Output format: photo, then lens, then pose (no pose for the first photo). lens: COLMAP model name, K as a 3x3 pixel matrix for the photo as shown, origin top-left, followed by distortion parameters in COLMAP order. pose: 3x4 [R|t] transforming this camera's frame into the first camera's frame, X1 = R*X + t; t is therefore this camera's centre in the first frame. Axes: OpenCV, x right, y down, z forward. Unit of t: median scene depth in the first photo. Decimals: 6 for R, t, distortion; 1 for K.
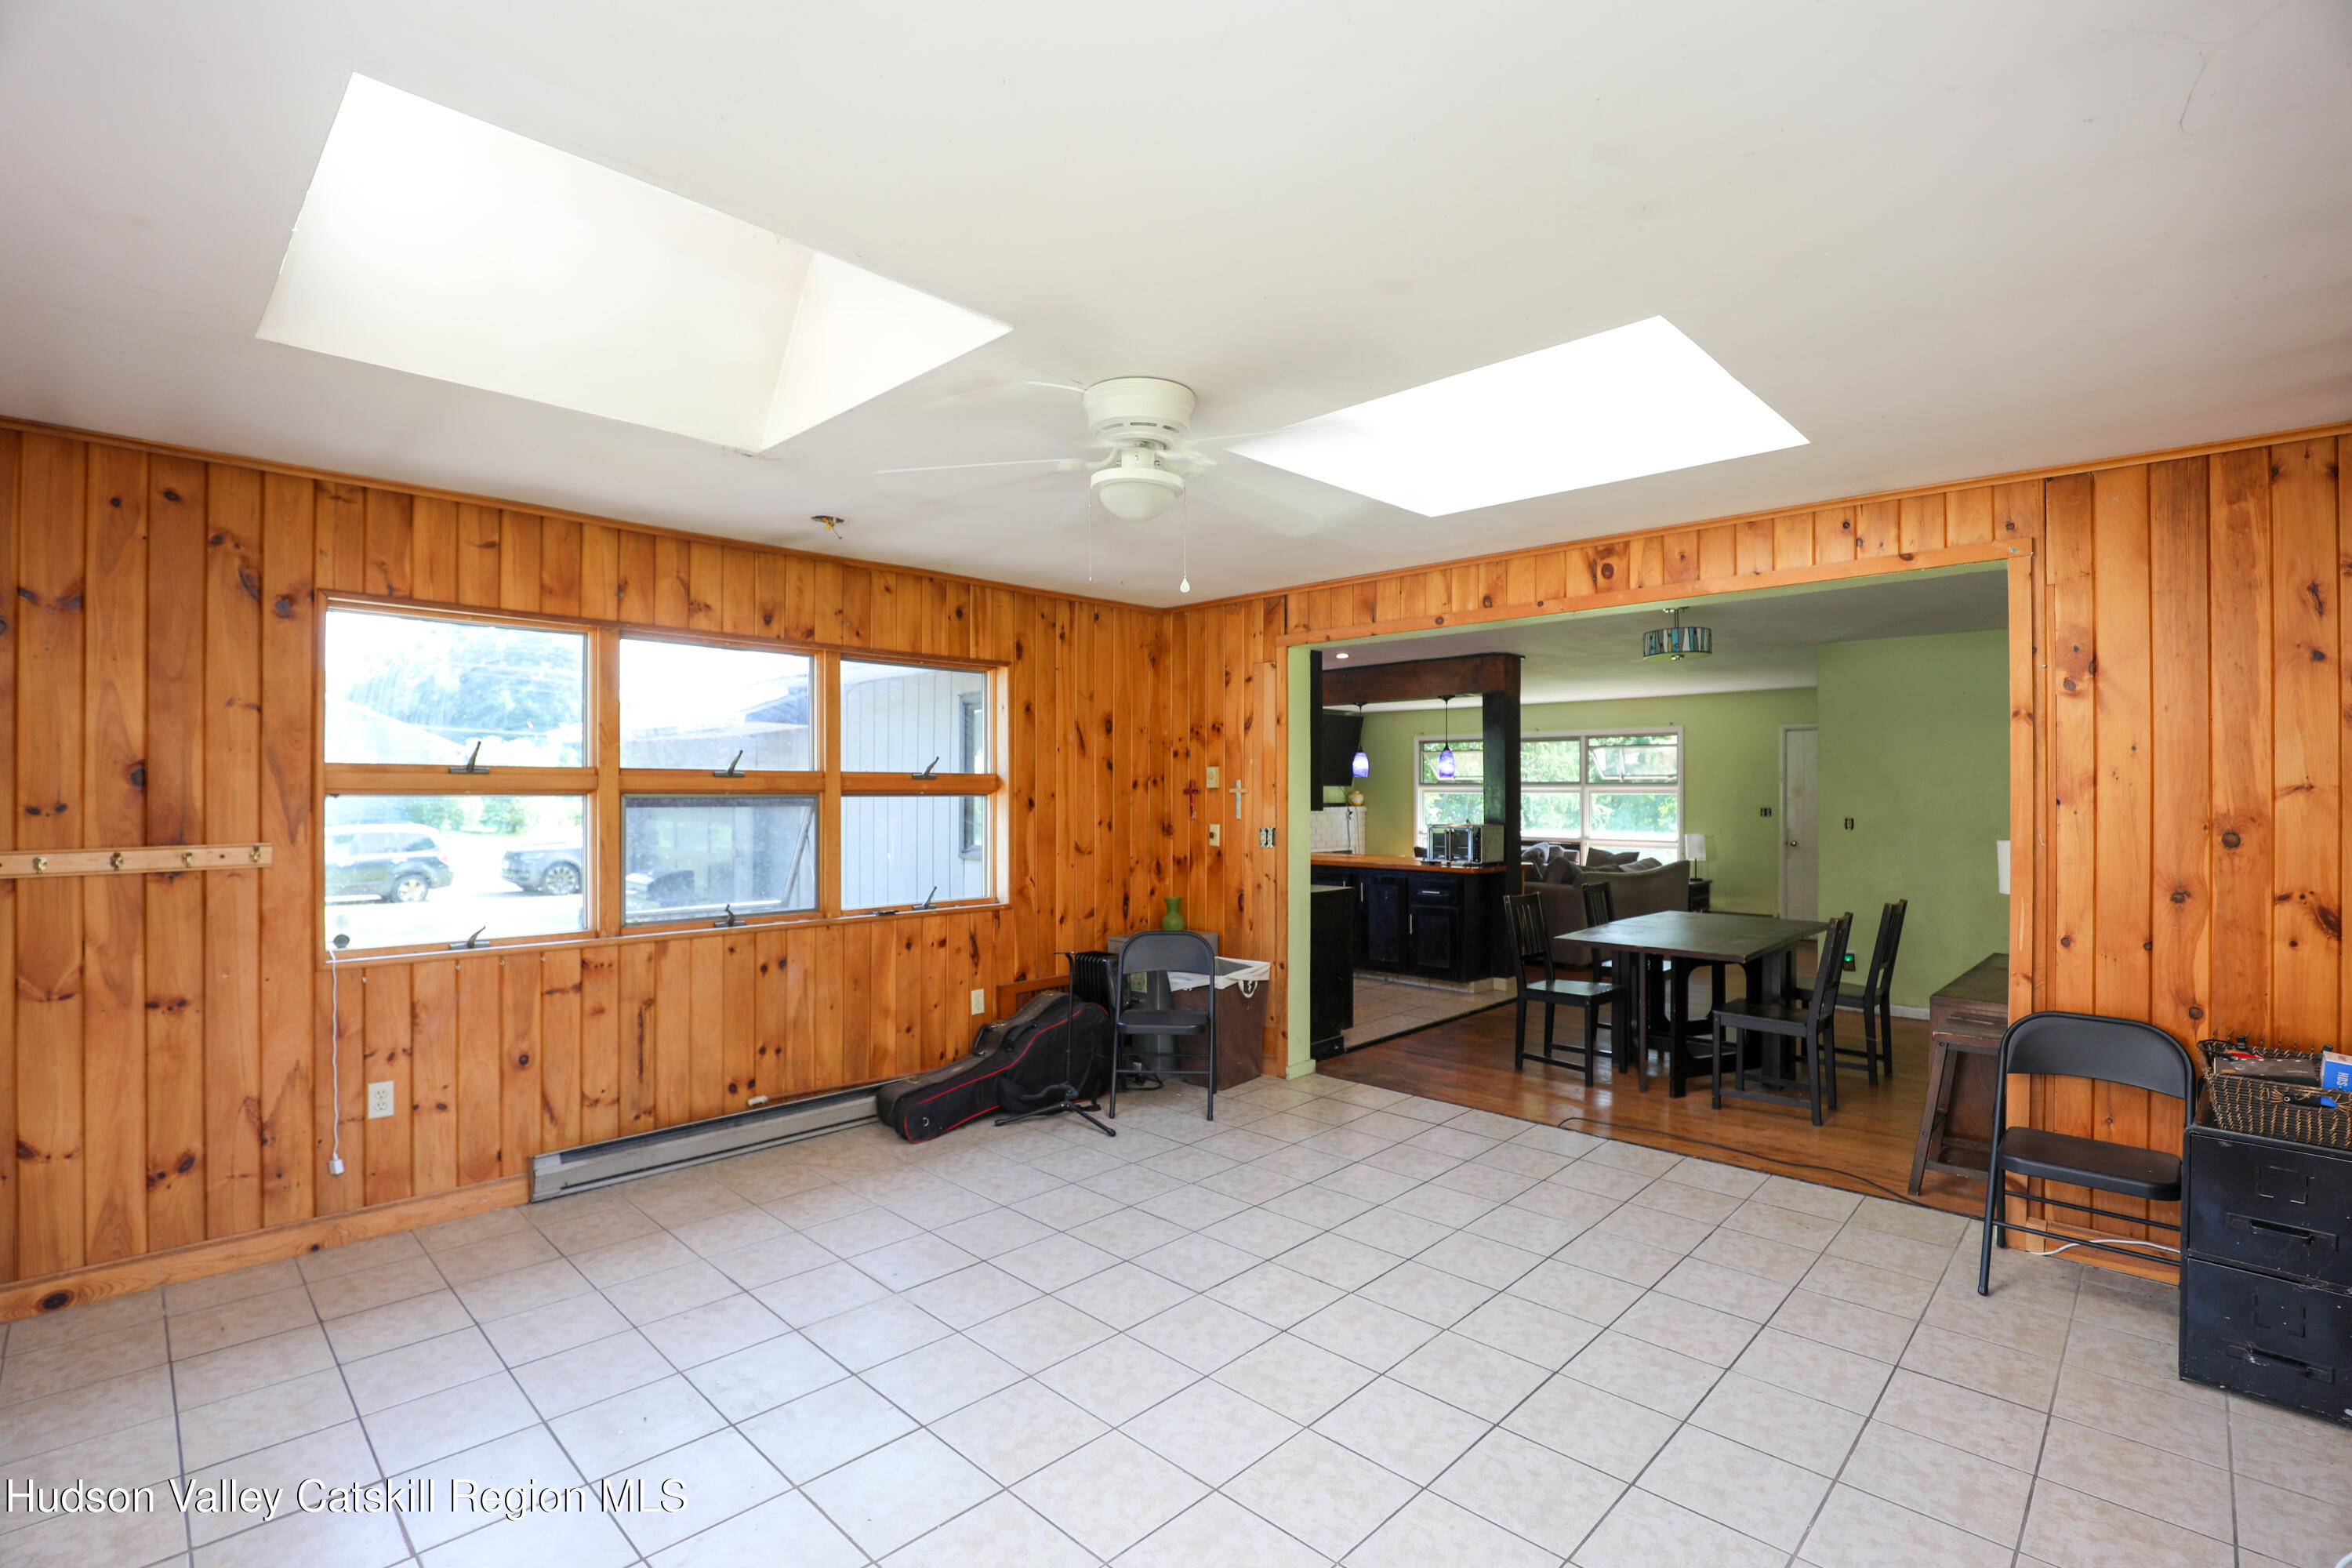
lens RADIAL K [[1075.2, 0, 1166.9], [0, 1075.2, 786.3], [0, 0, 1]] dist [-0.039166, 0.008123]
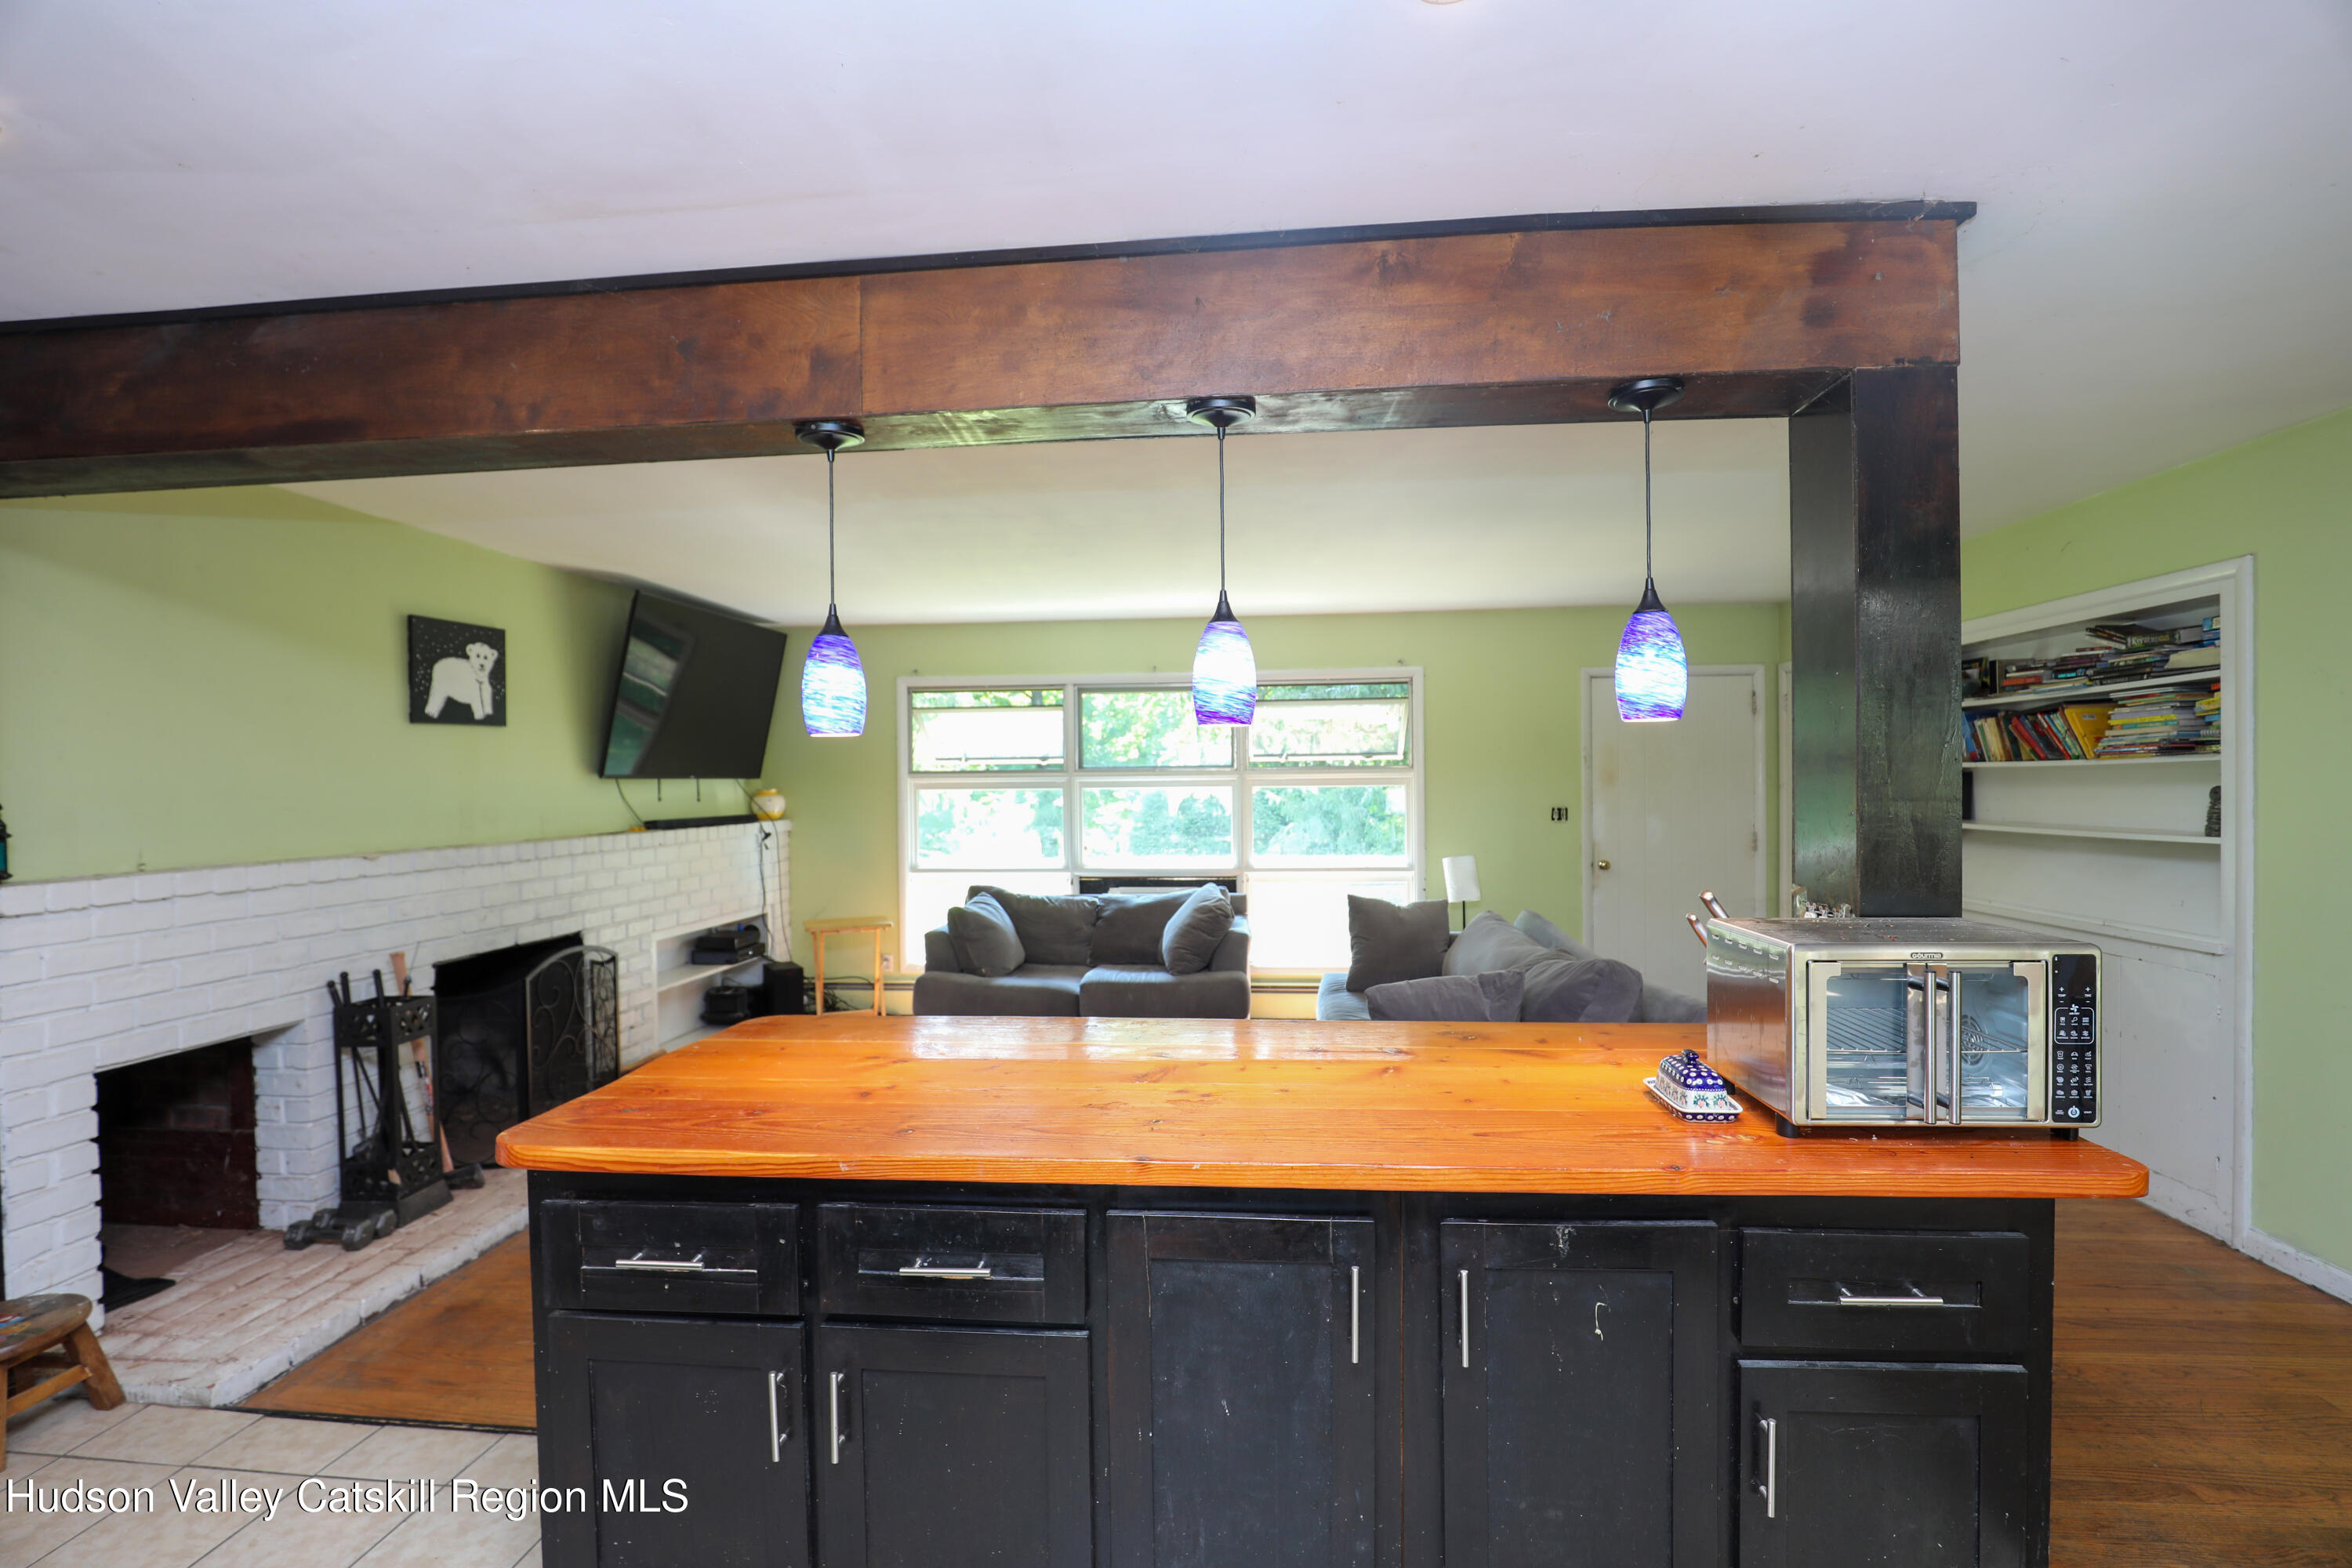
lens RADIAL K [[1073.0, 0, 1167.5], [0, 1073.0, 796.3], [0, 0, 1]] dist [-0.041572, 0.007692]
pose [[0.779024, -0.019249, 0.626699, 0.046642], [0.010207, 0.999786, 0.018020, 0.003736], [-0.626911, -0.007641, 0.779053, 1.655721]]
